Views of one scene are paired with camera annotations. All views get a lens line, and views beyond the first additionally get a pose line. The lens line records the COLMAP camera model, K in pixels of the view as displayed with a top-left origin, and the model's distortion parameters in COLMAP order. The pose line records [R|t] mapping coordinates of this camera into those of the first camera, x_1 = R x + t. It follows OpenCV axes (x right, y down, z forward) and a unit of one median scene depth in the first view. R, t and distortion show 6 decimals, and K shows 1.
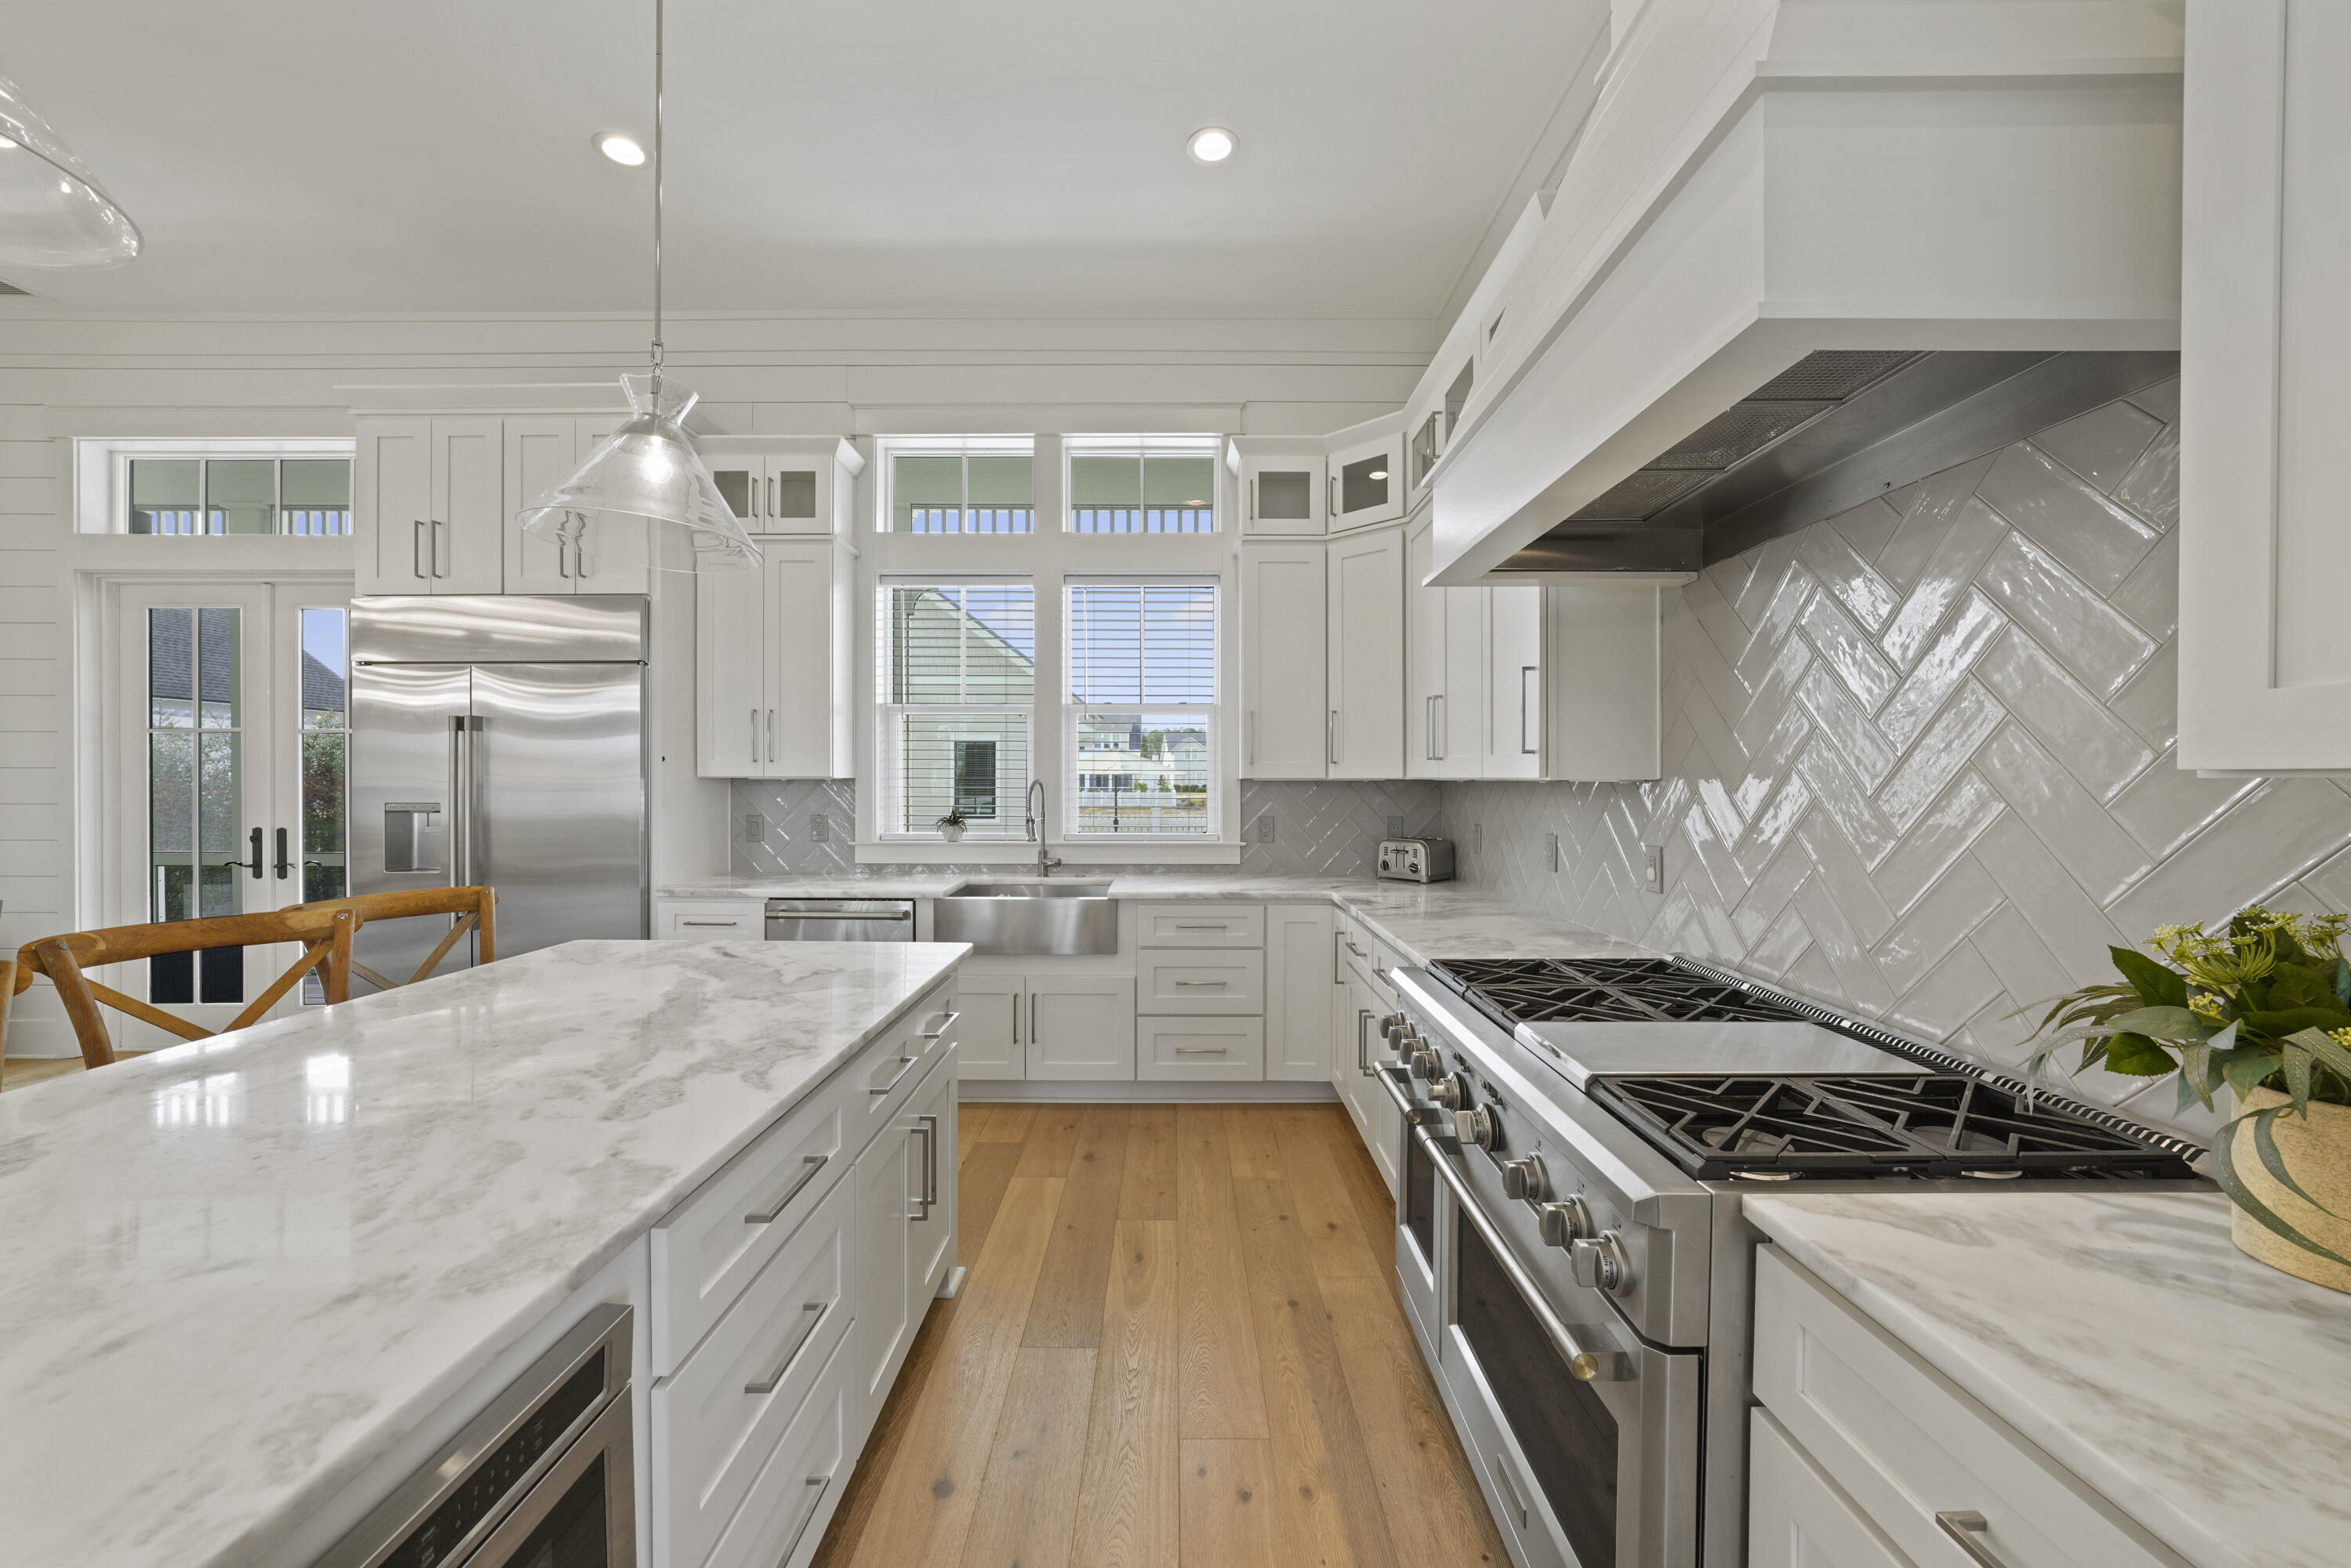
lens RADIAL K [[901.8, 0, 1173.5], [0, 901.8, 789.1], [0, 0, 1]] dist [-0.015815, 0.000497]
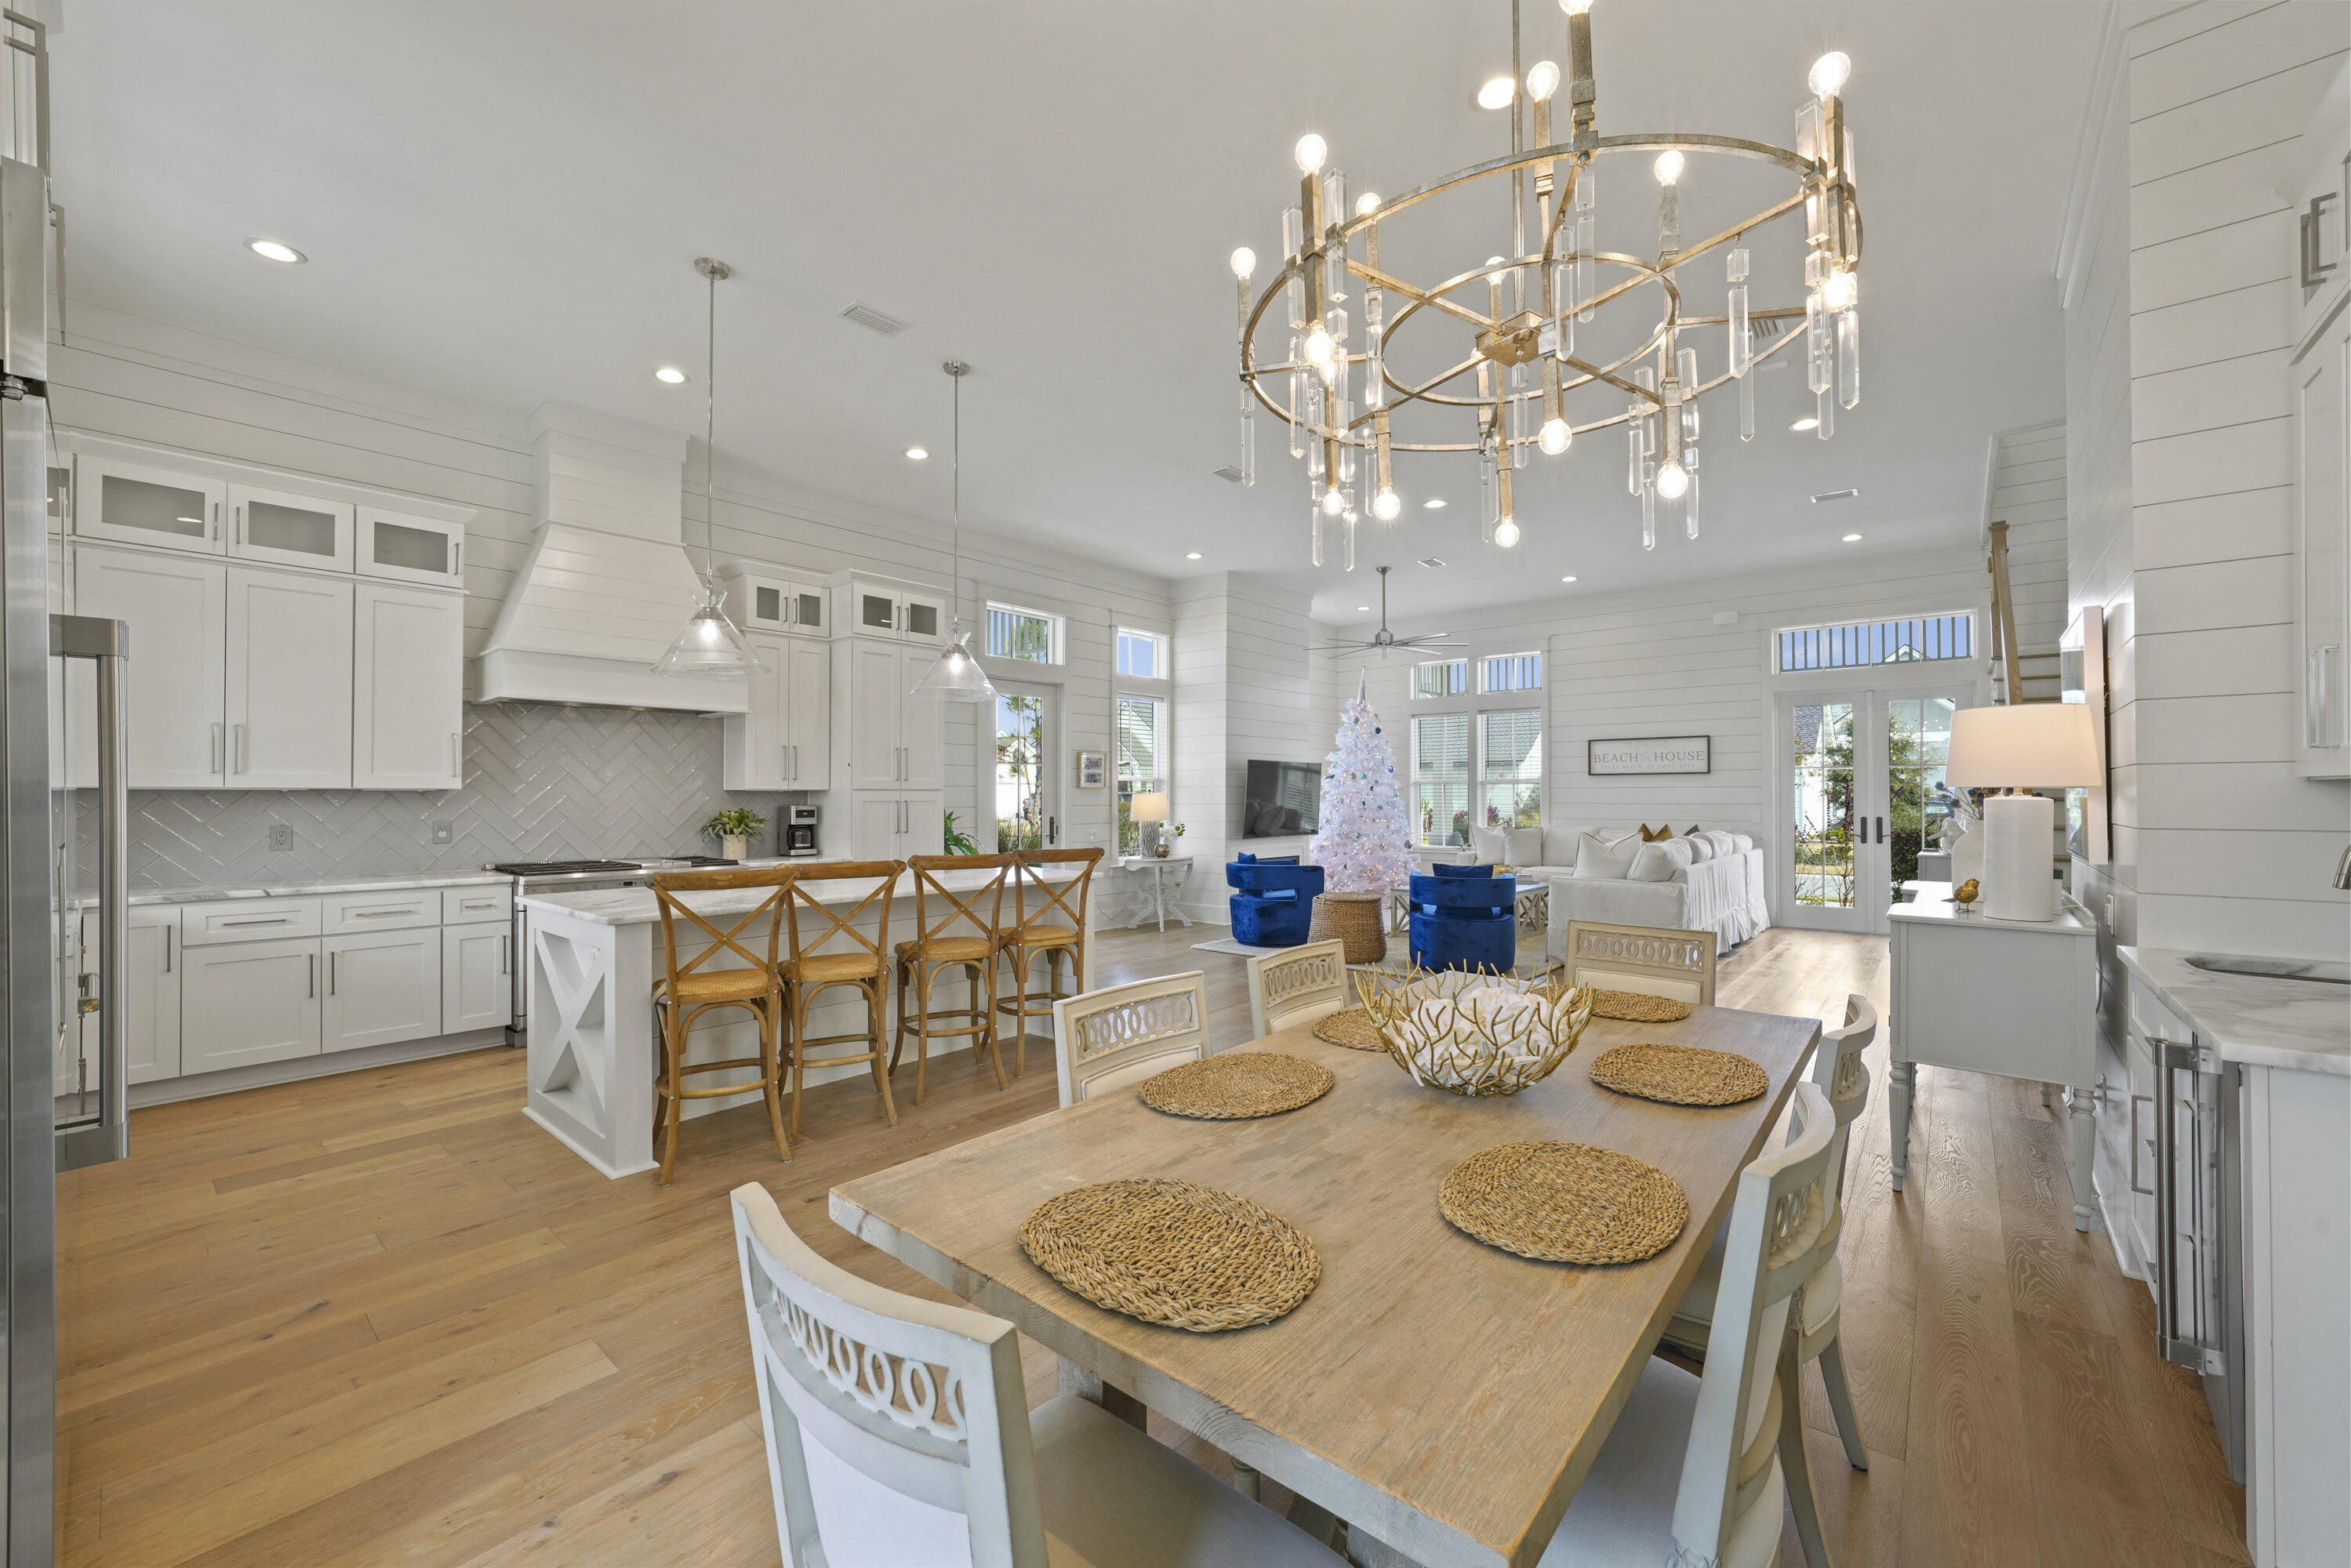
lens RADIAL K [[911.7, 0, 1162.0], [0, 911.7, 781.4], [0, 0, 1]] dist [-0.030957, 0.008931]
pose [[-0.755226, 0.008503, 0.655409, -1.362853], [0.006988, 0.999963, -0.004921, -0.004347], [-0.655427, 0.000864, -0.755258, 0.955707]]
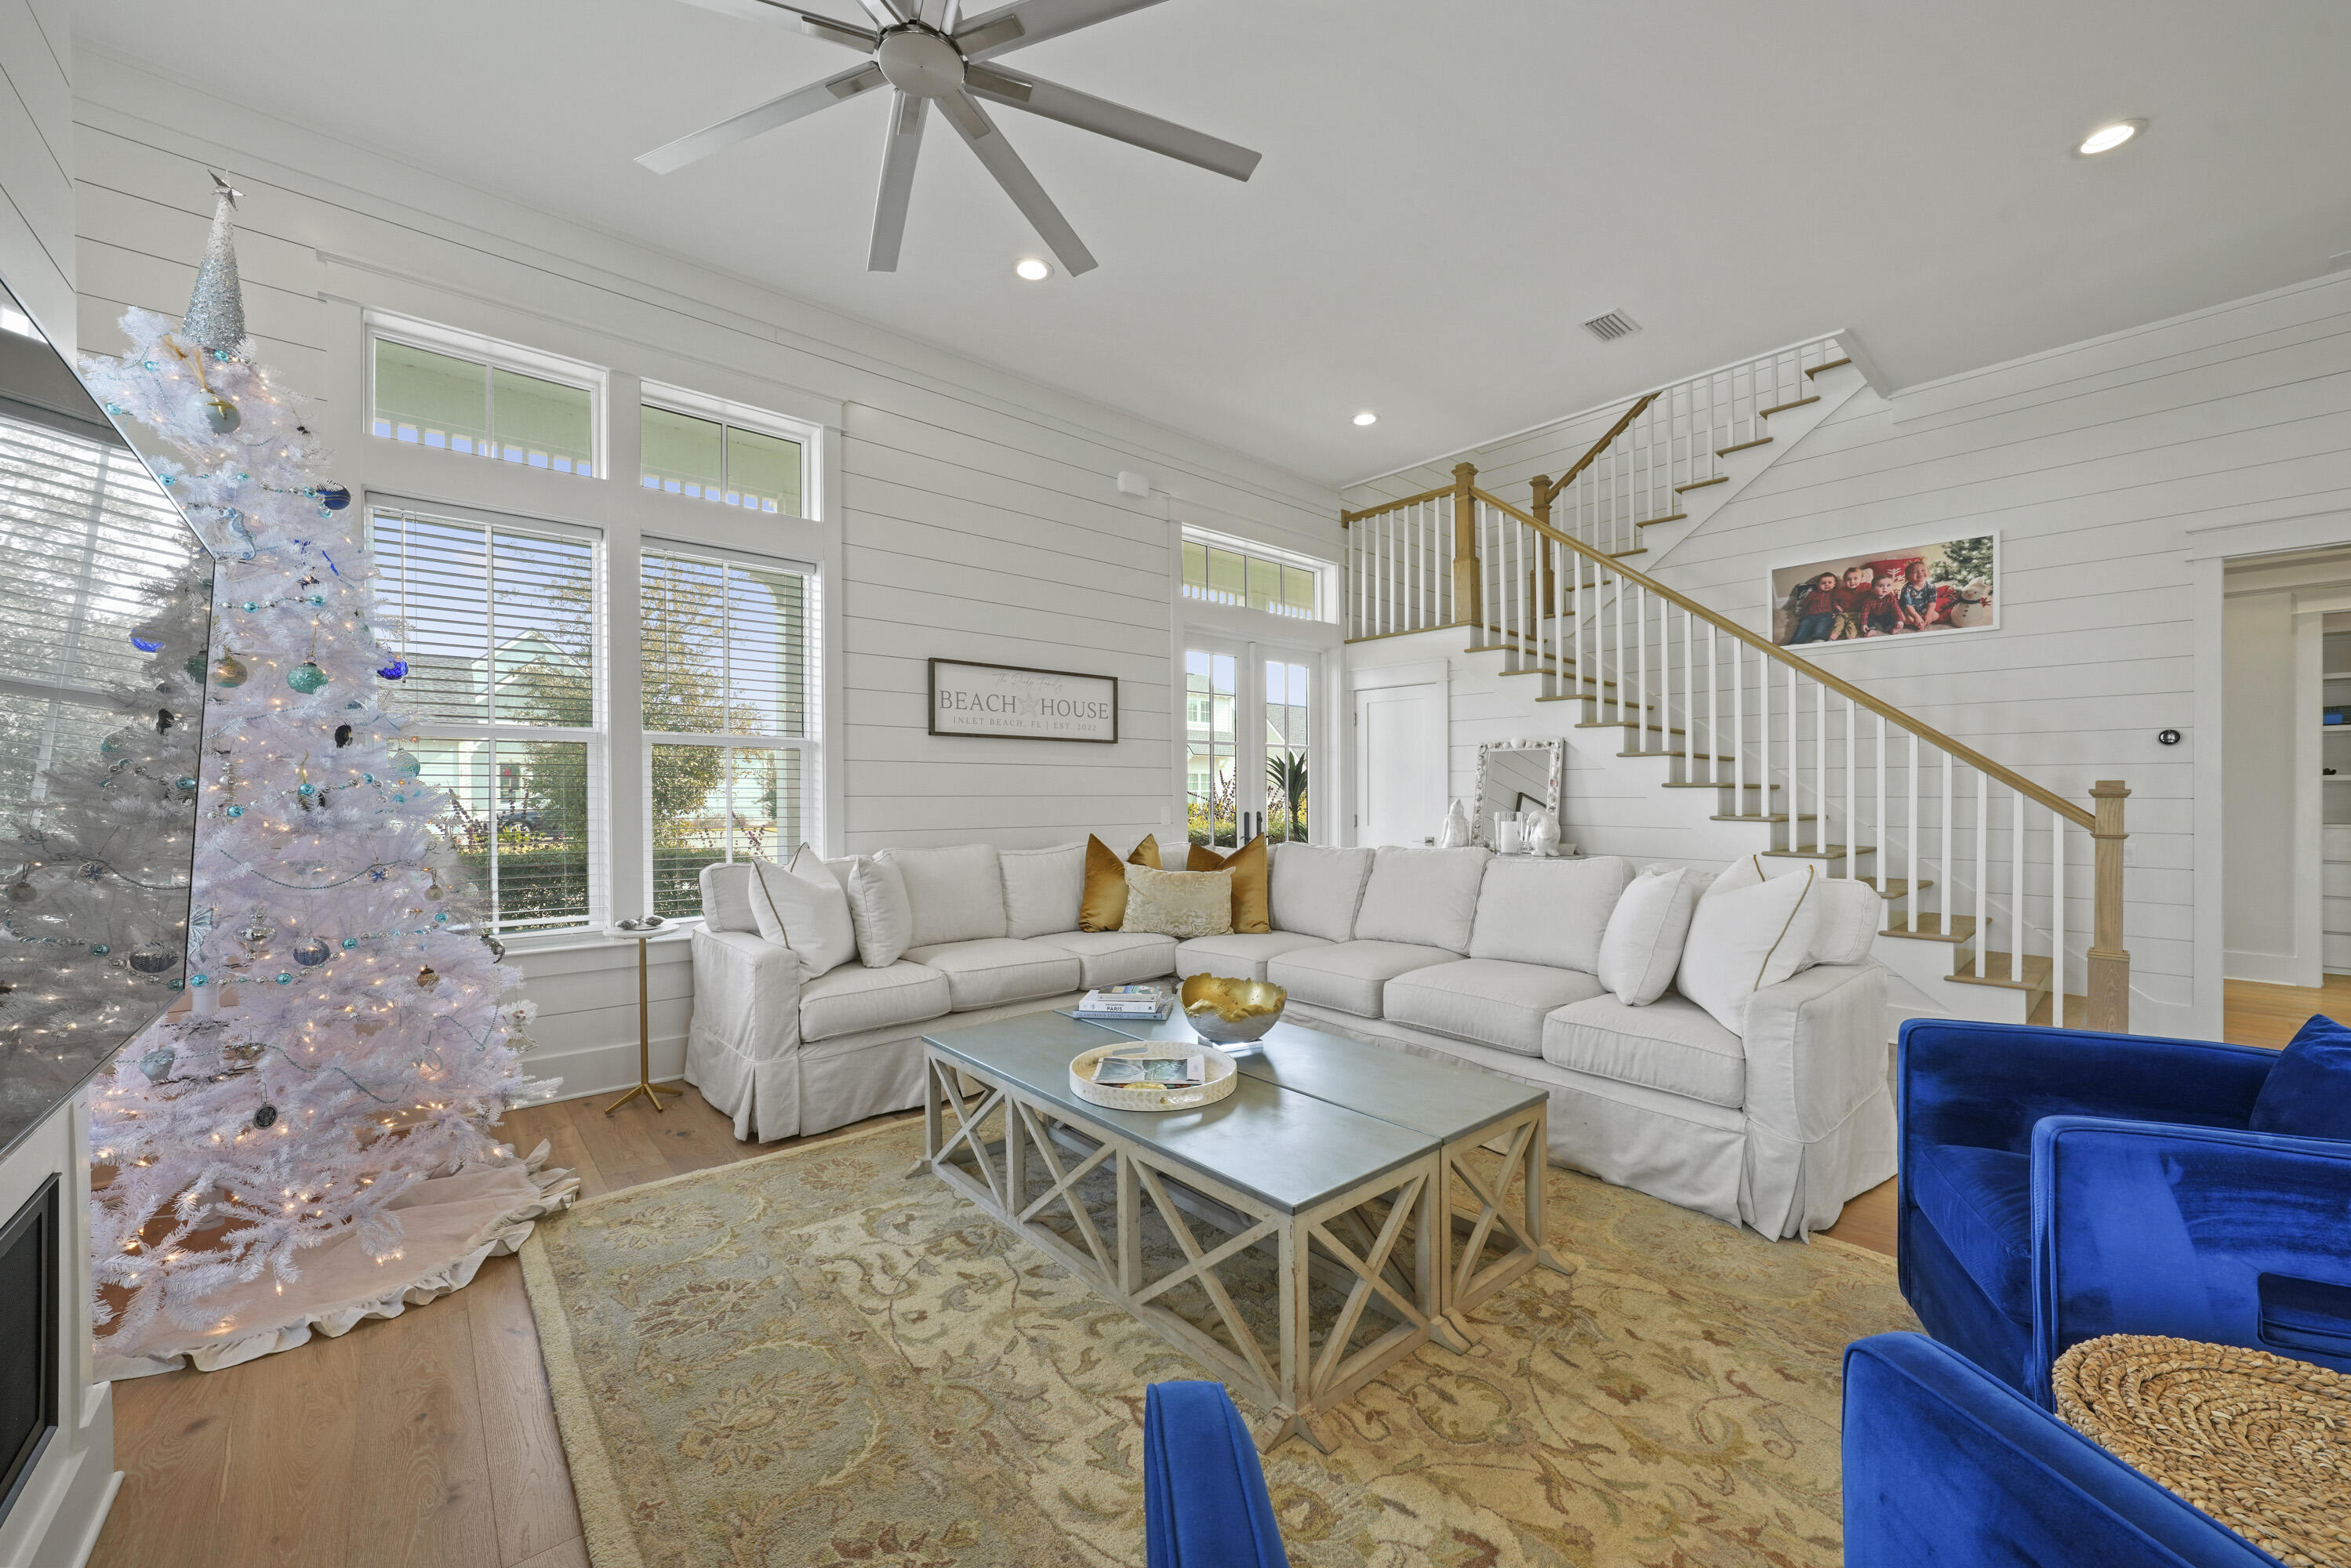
lens RADIAL K [[884.8, 0, 1167.7], [0, 884.8, 795.4], [0, 0, 1]] dist [-0.016450, -0.000045]
pose [[-0.748441, -0.001841, -0.663199, 0.027759], [-0.011706, 0.999877, 0.010436, 0.039967], [0.663098, 0.015575, -0.748371, -0.832775]]
